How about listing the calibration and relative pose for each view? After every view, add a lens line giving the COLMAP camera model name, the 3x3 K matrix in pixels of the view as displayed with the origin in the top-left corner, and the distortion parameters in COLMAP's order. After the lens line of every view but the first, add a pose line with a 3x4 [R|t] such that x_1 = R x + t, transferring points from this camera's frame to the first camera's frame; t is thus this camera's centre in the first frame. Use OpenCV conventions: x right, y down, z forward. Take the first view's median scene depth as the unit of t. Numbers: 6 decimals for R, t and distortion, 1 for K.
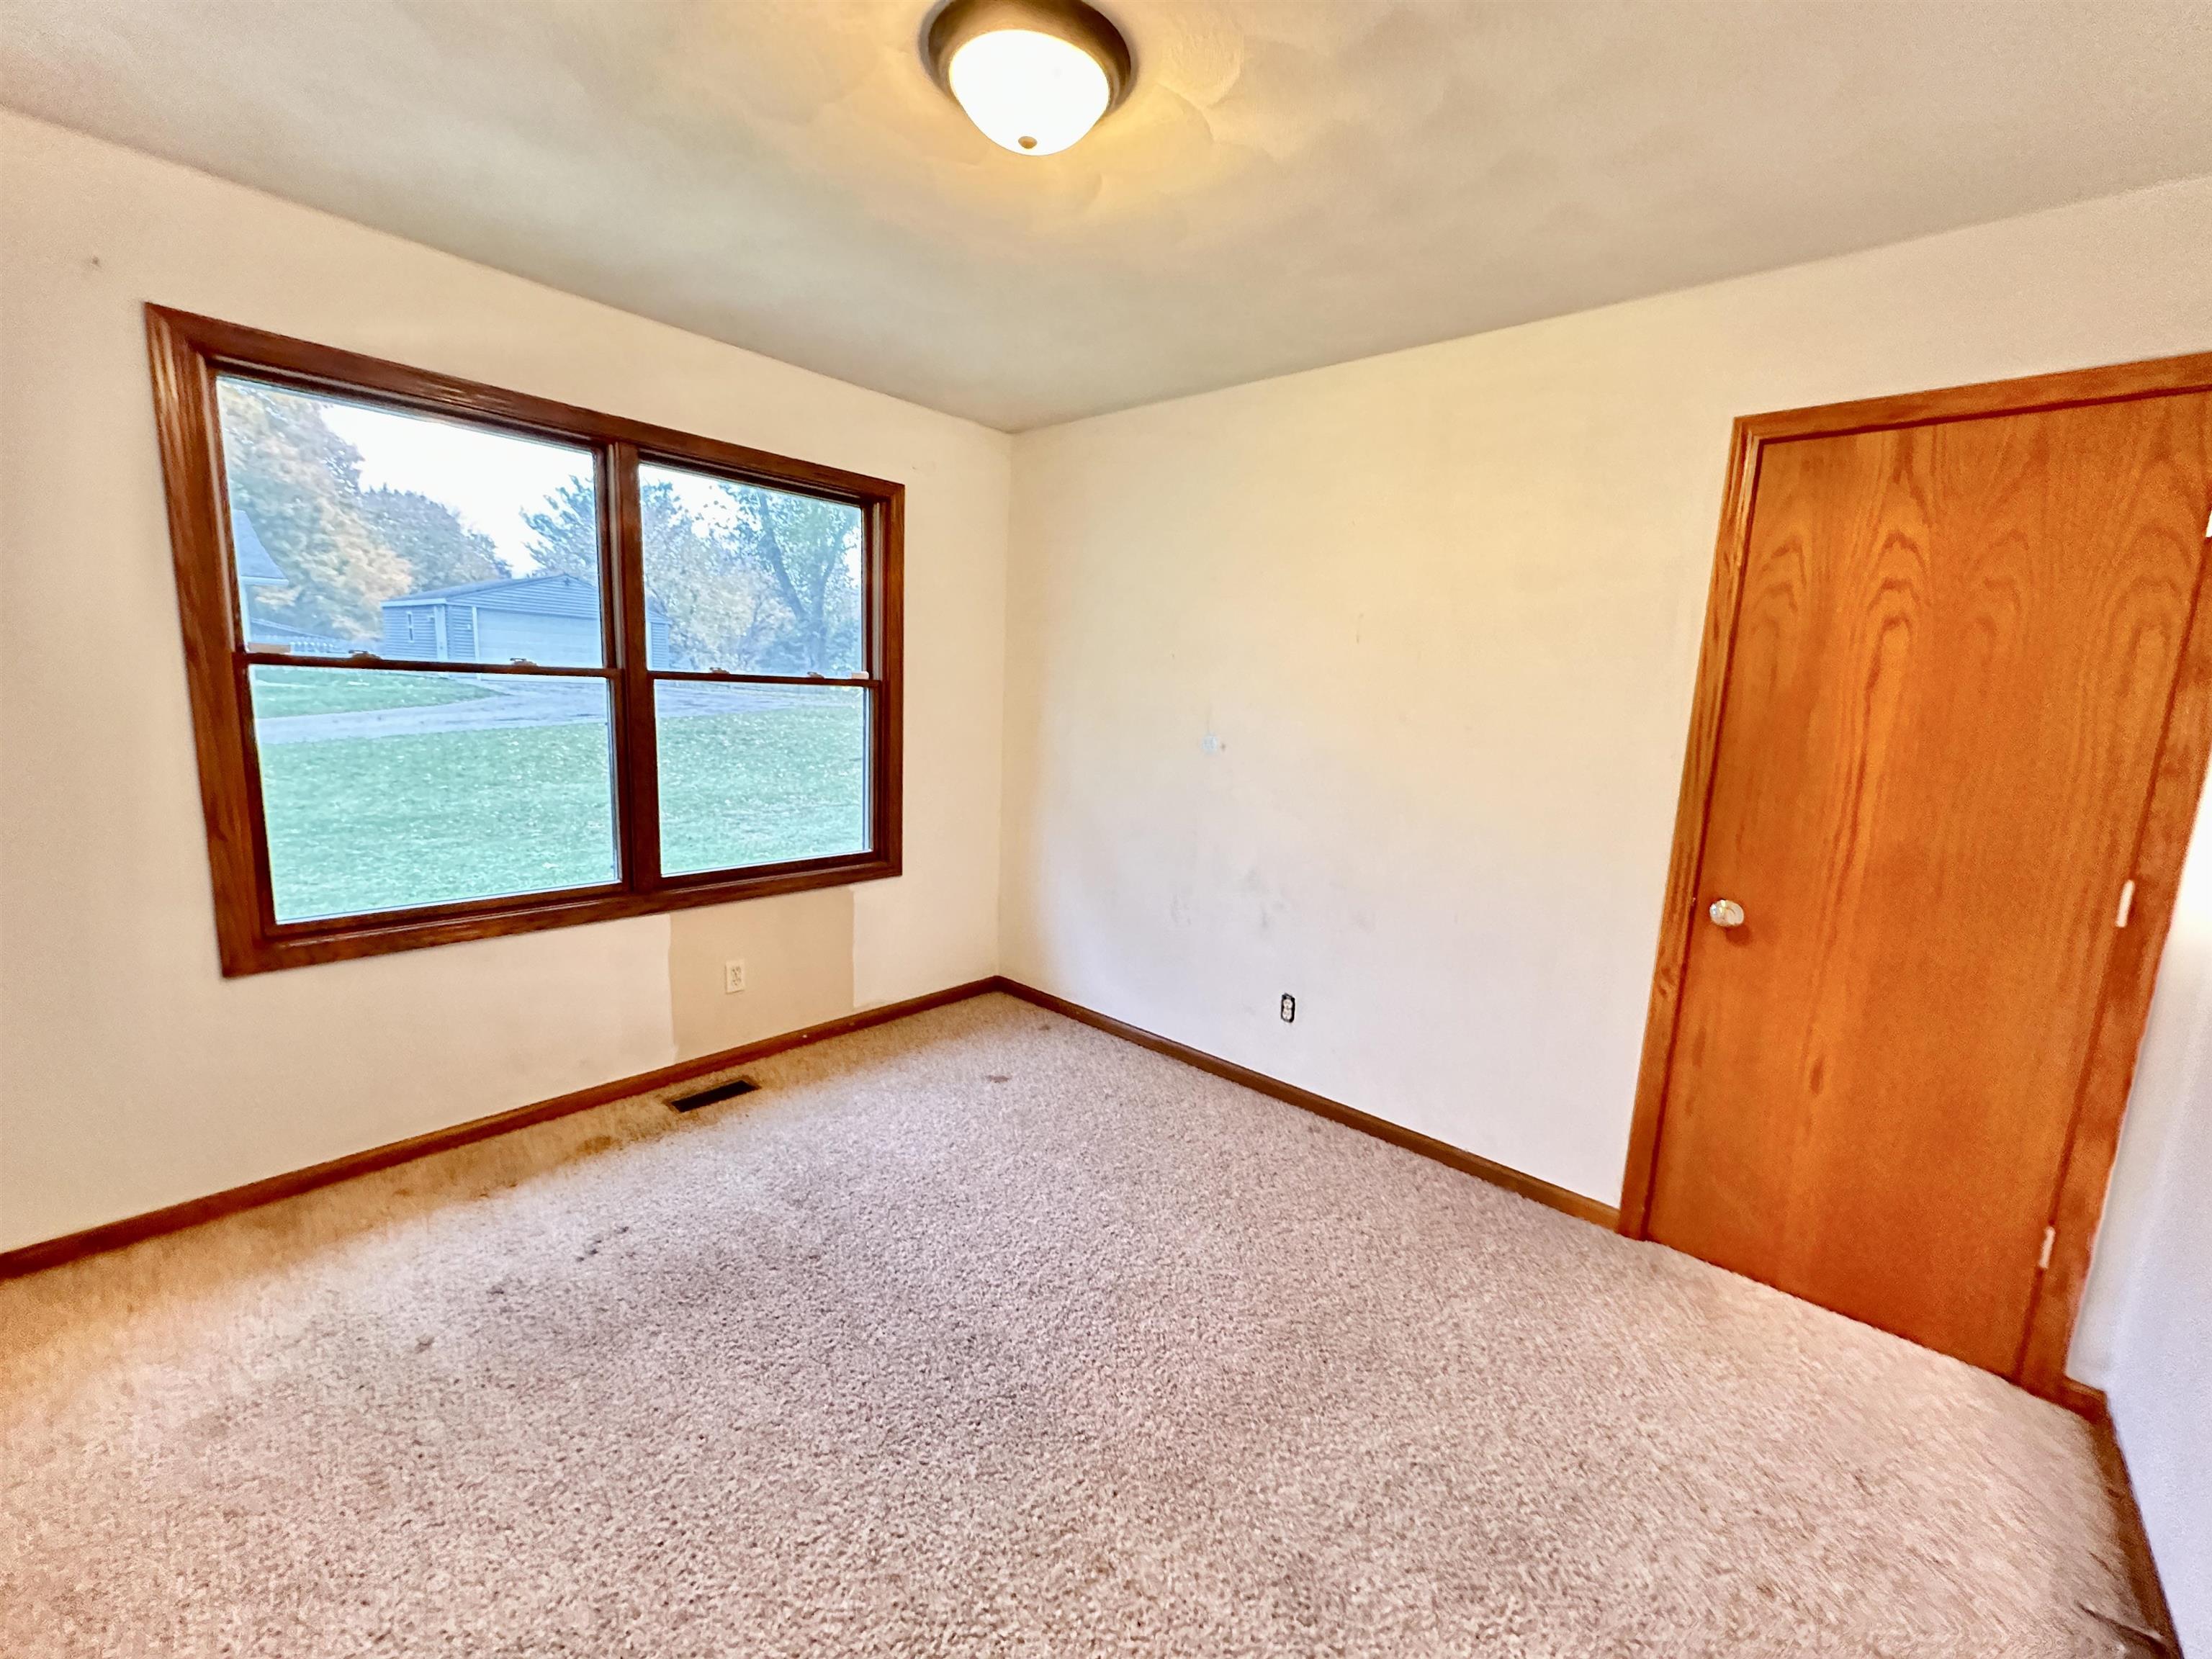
lens RADIAL K [[893.7, 0, 1106.0], [0, 893.7, 829.5], [0, 0, 1]] dist [0.000268, 0.000212]
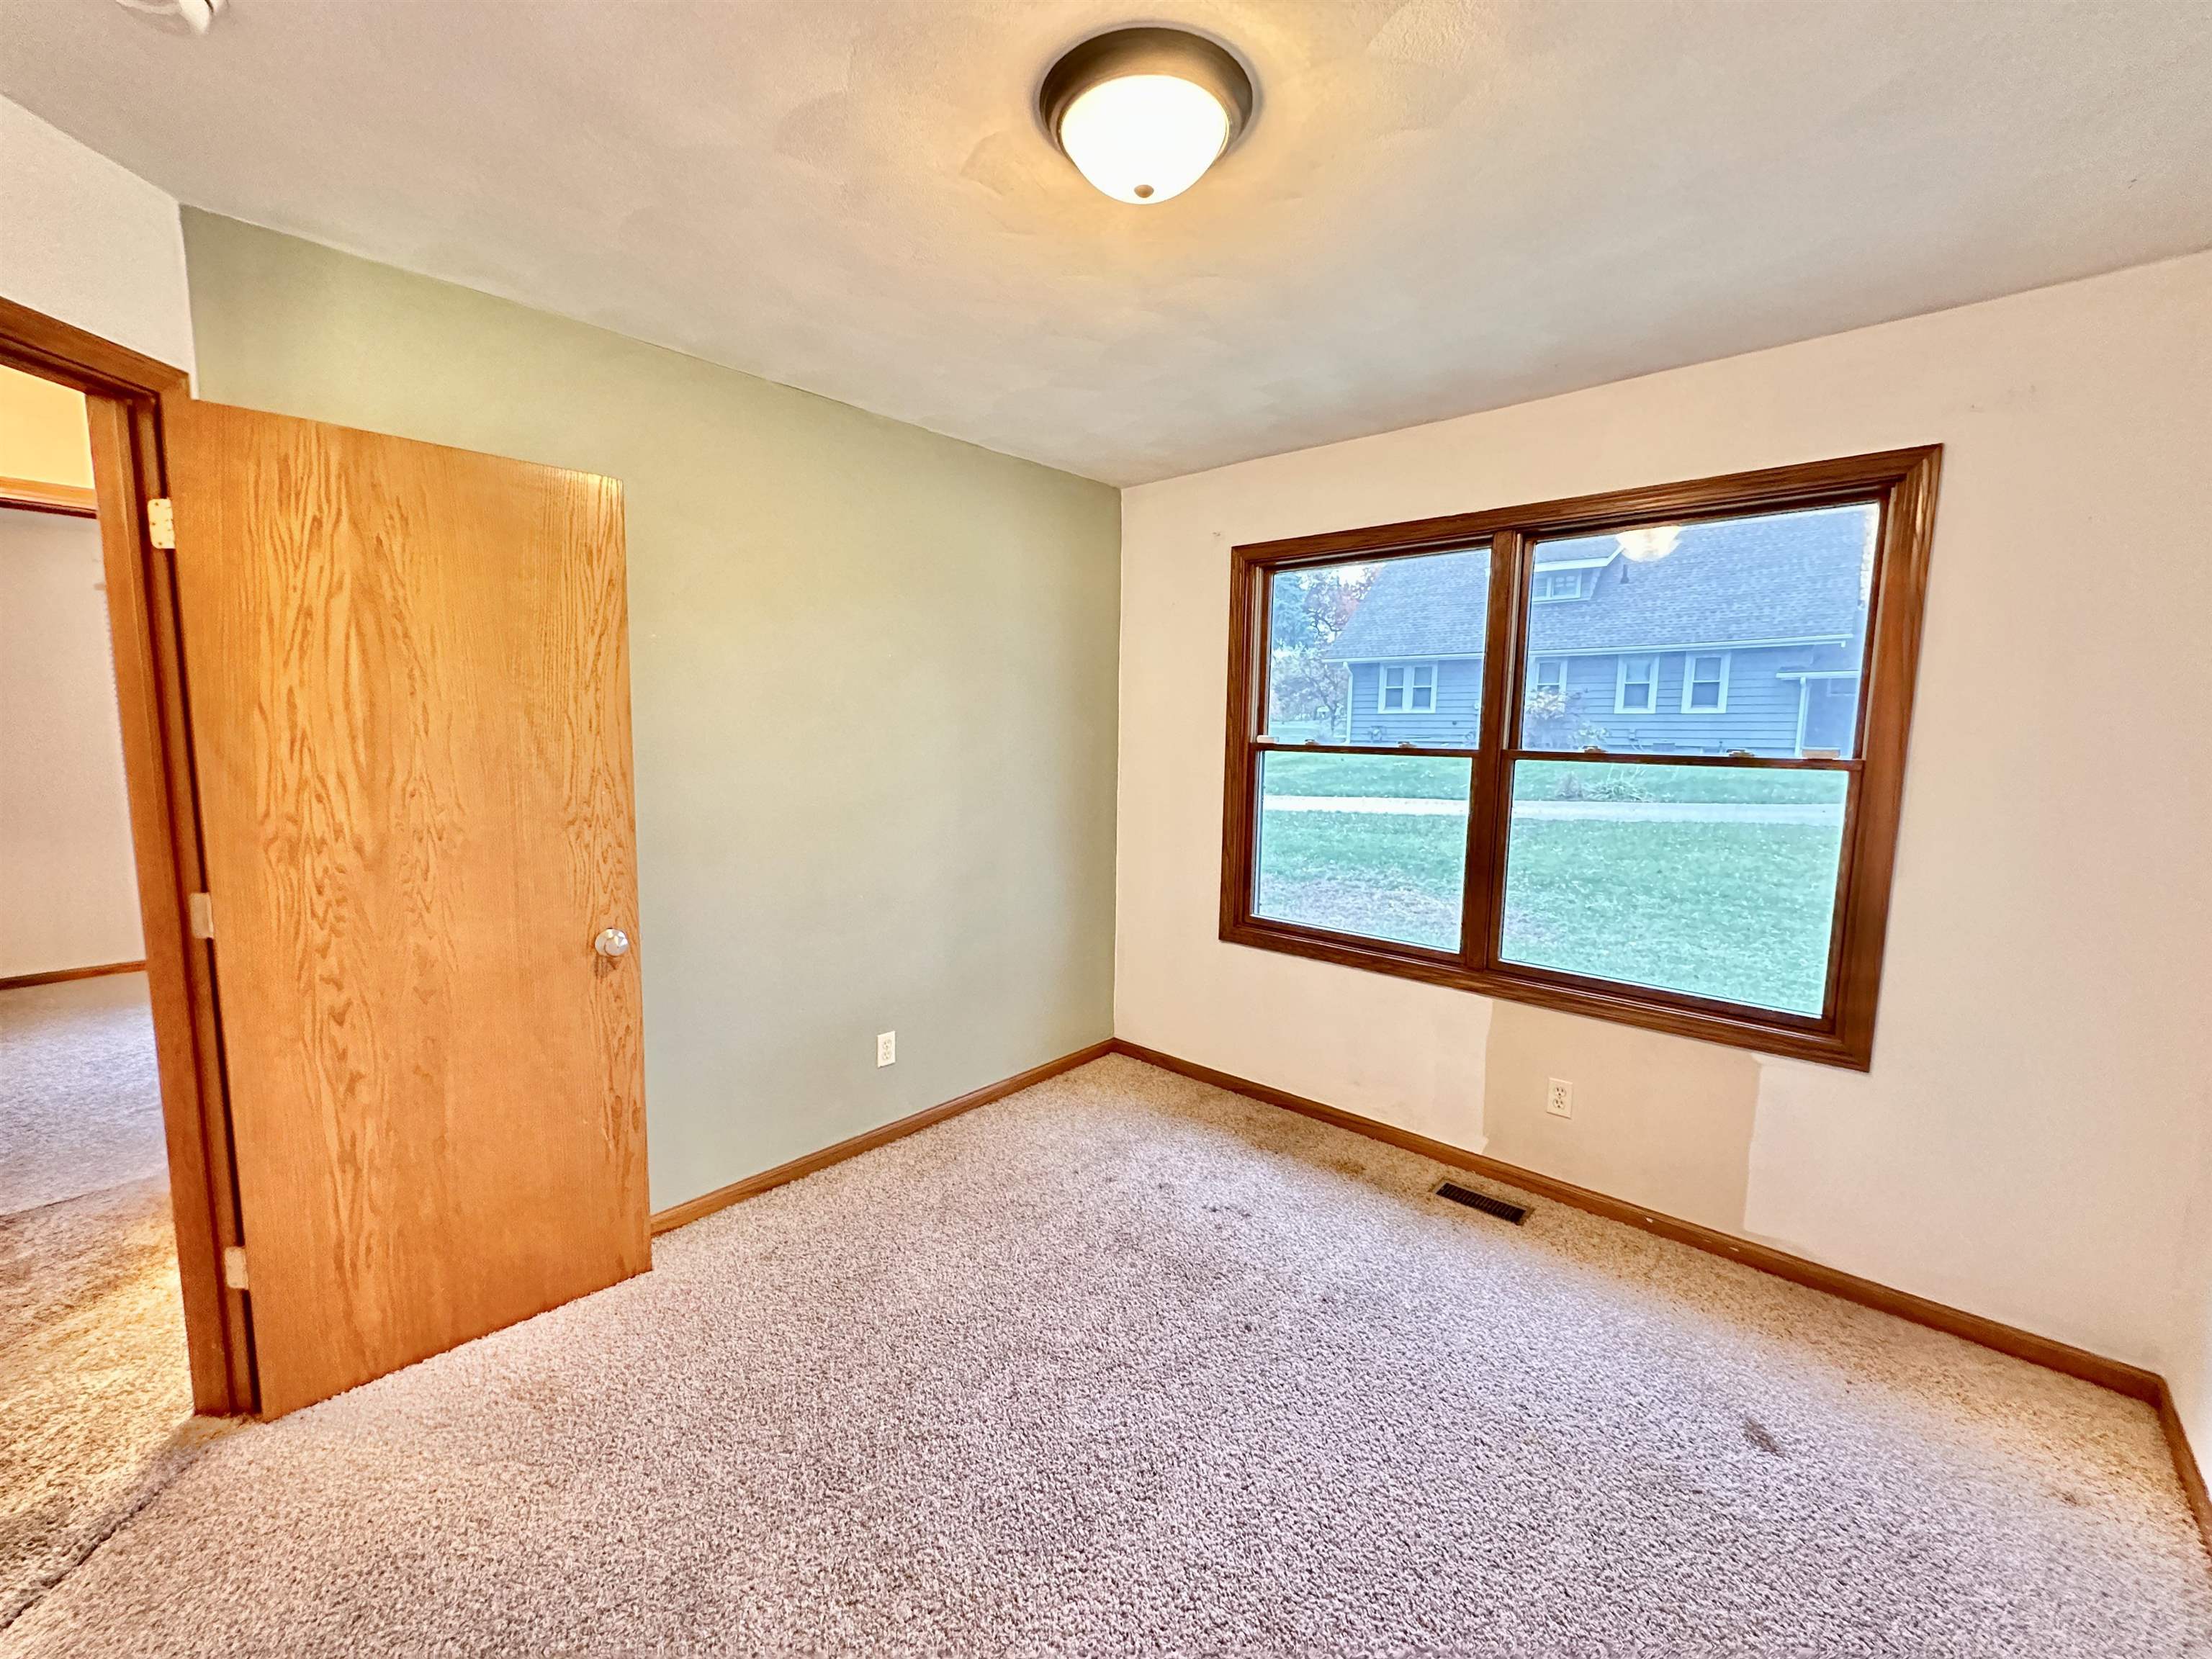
lens RADIAL K [[884.1, 0, 1103.4], [0, 884.1, 834.3], [0, 0, 1]] dist [-0.000860, 0.000188]
pose [[0.002212, 0.072195, -0.997388, 0.449027], [-0.177487, 0.981583, 0.070657, -0.072548], [0.984121, 0.176867, 0.014985, 0.538275]]
